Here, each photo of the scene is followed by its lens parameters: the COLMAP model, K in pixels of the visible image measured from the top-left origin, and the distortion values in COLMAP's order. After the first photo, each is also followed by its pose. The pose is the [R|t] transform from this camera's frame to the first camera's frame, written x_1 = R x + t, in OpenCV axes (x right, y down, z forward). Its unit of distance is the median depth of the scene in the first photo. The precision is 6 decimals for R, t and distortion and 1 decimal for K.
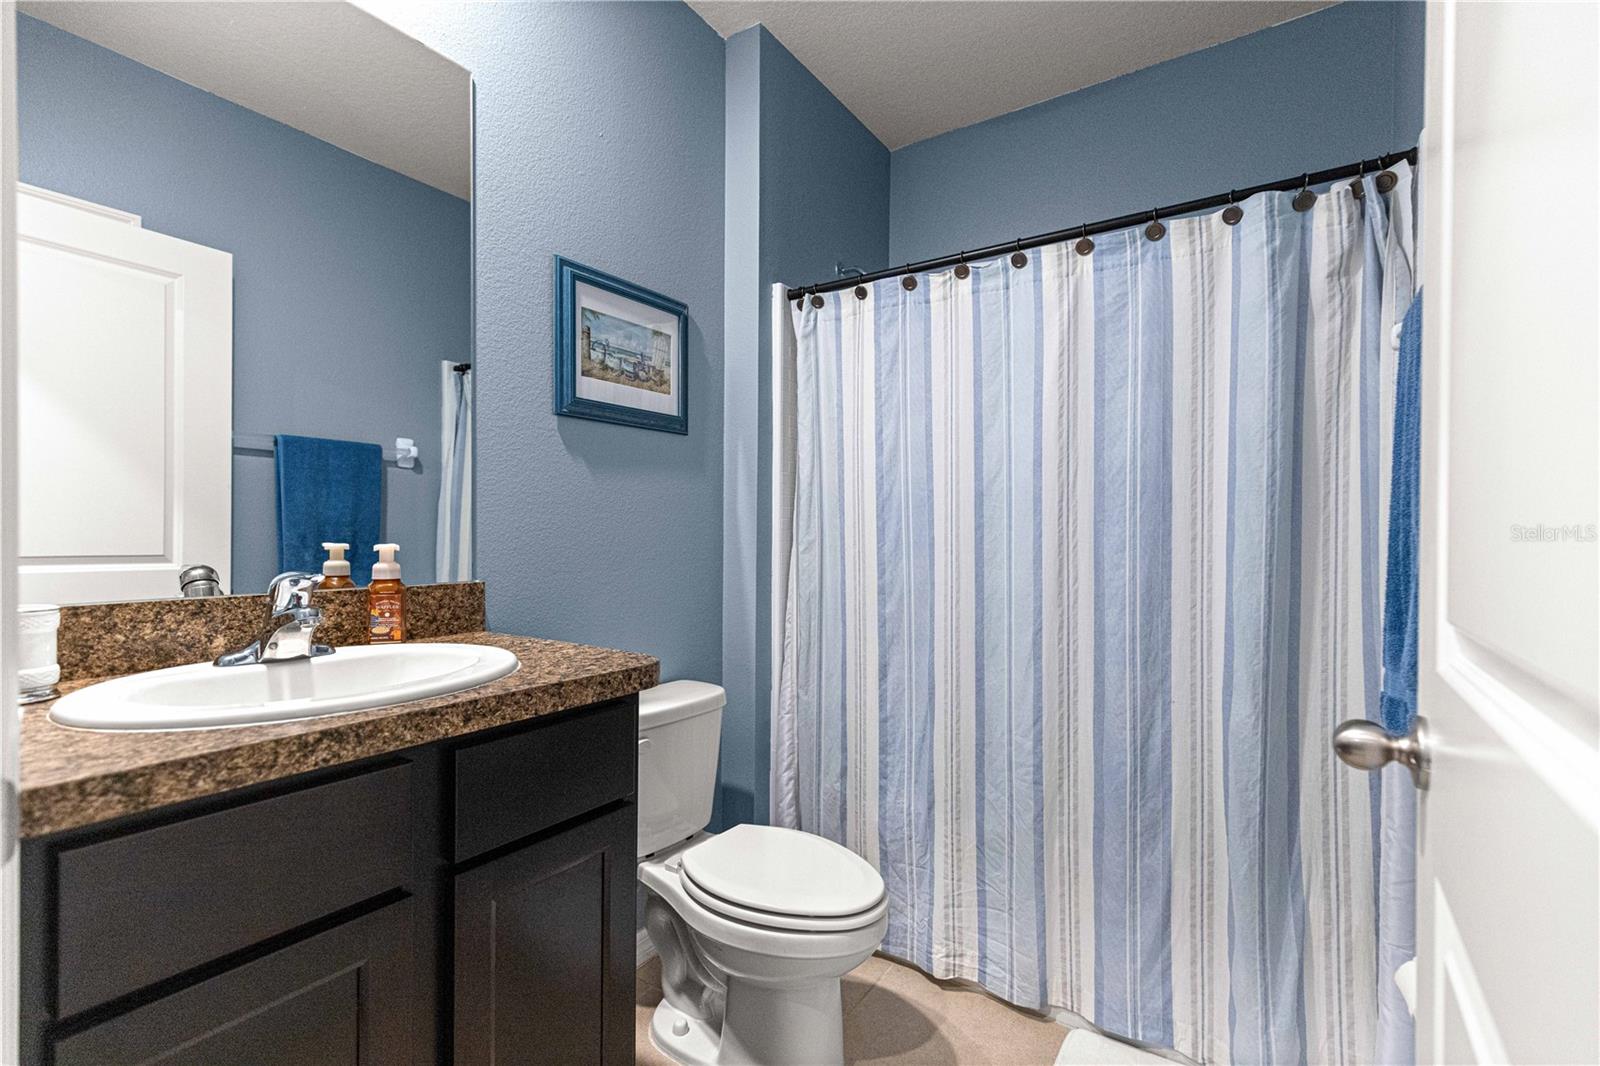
lens RADIAL K [[728.9, 0, 793.6], [0, 728.9, 525.2], [0, 0, 1]] dist [0.004413, -0.000297]
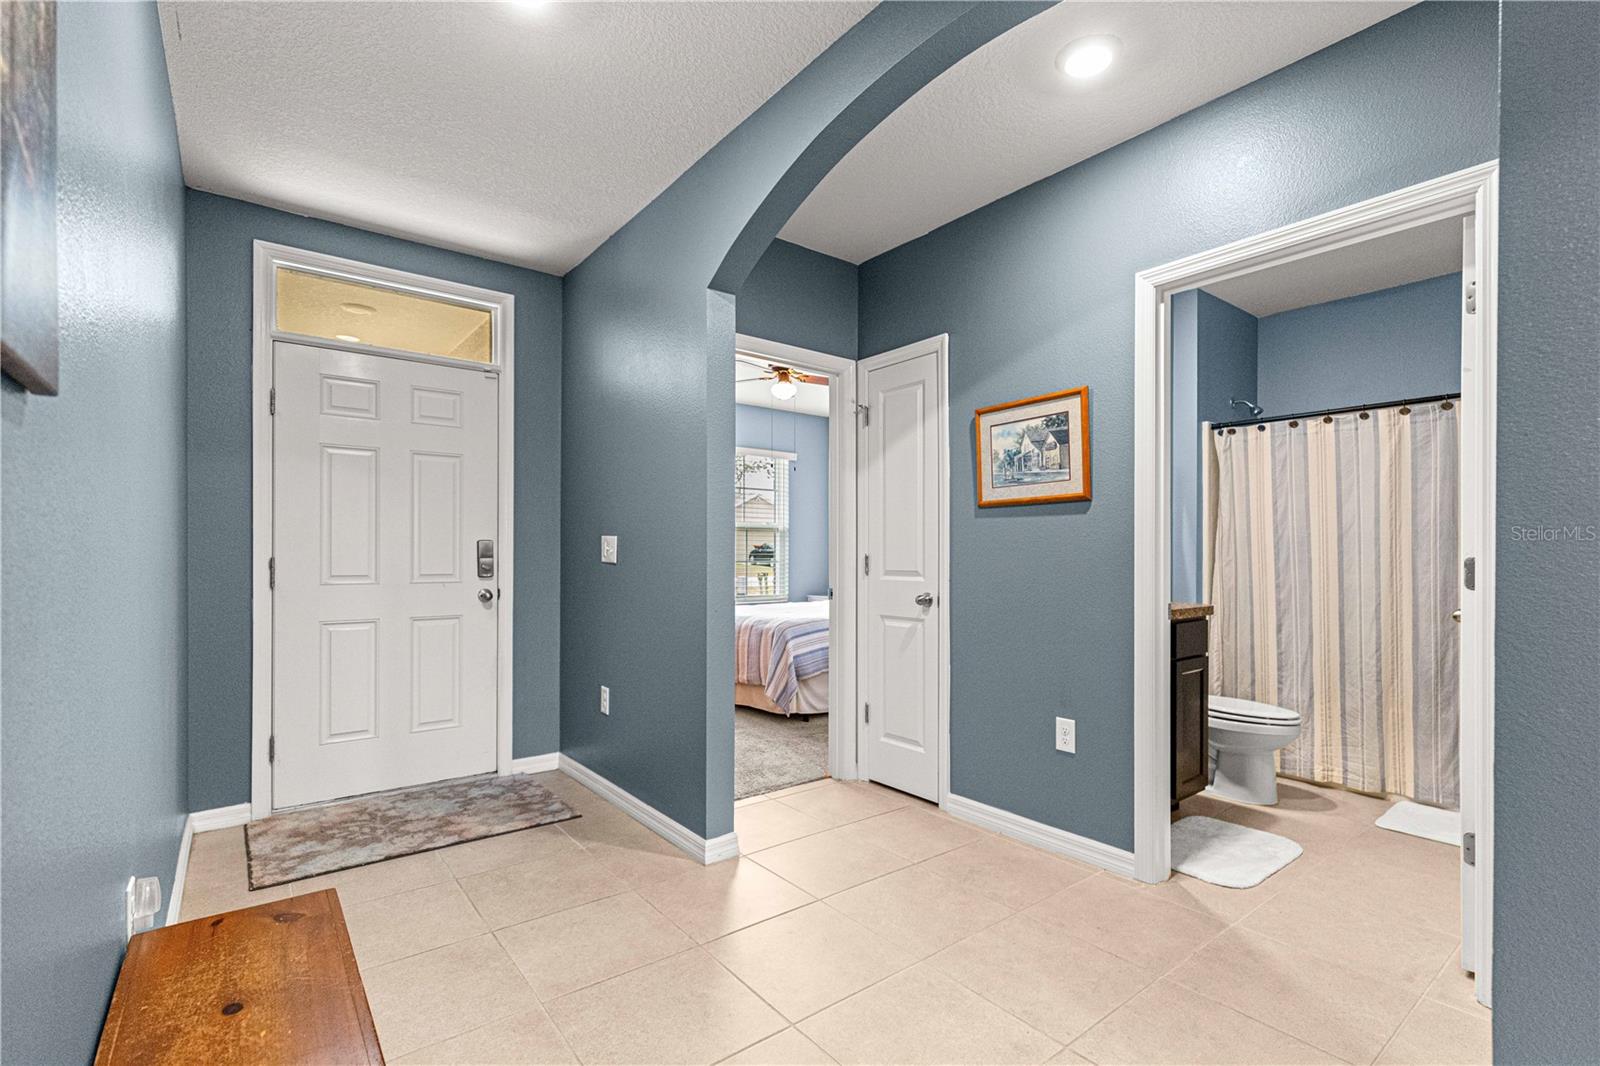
lens RADIAL K [[728.9, 0, 807.8], [0, 728.9, 545.7], [0, 0, 1]] dist [0.004413, -0.000297]
pose [[0.956584, -0.006034, -0.291394, -0.543396], [0.005710, 0.999982, -0.001962, -0.020160], [0.291400, 0.000212, 0.956601, -1.293563]]
